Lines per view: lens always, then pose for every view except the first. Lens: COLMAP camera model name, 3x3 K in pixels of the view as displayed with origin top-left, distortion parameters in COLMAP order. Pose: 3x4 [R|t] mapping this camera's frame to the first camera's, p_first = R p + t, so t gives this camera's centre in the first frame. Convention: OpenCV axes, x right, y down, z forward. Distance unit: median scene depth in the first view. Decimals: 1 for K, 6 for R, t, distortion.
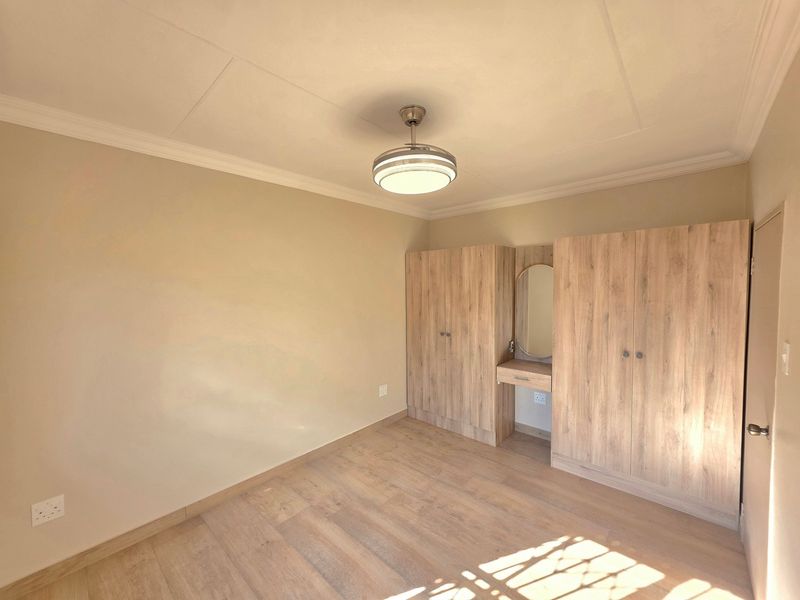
lens RADIAL K [[319.9, 0, 401.1], [0, 319.9, 299.8], [0, 0, 1]] dist [0.001148, -0.000101]
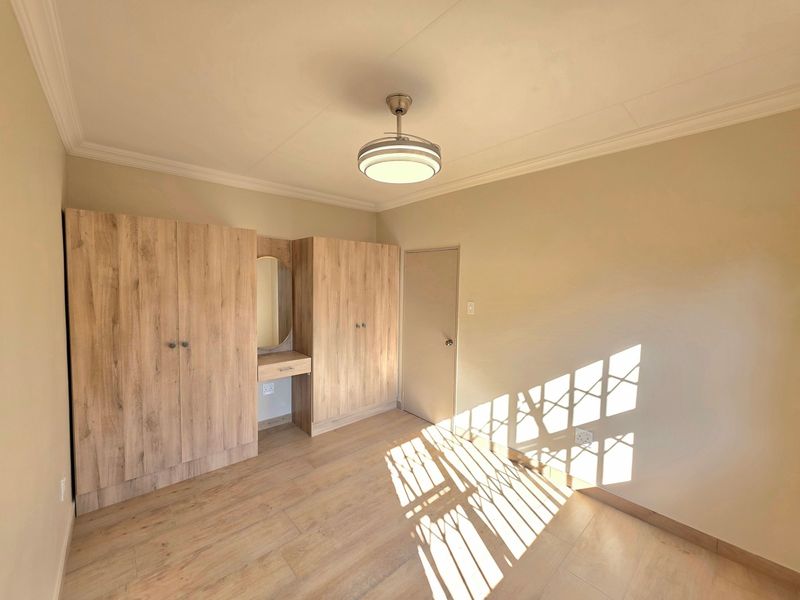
lens RADIAL K [[319.9, 0, 401.1], [0, 319.9, 299.8], [0, 0, 1]] dist [0.001148, -0.000101]
pose [[0.100221, -0.049242, 0.993746, -0.629919], [0.026516, 0.998552, 0.046806, -0.011176], [-0.994612, 0.021659, 0.101381, 0.579931]]
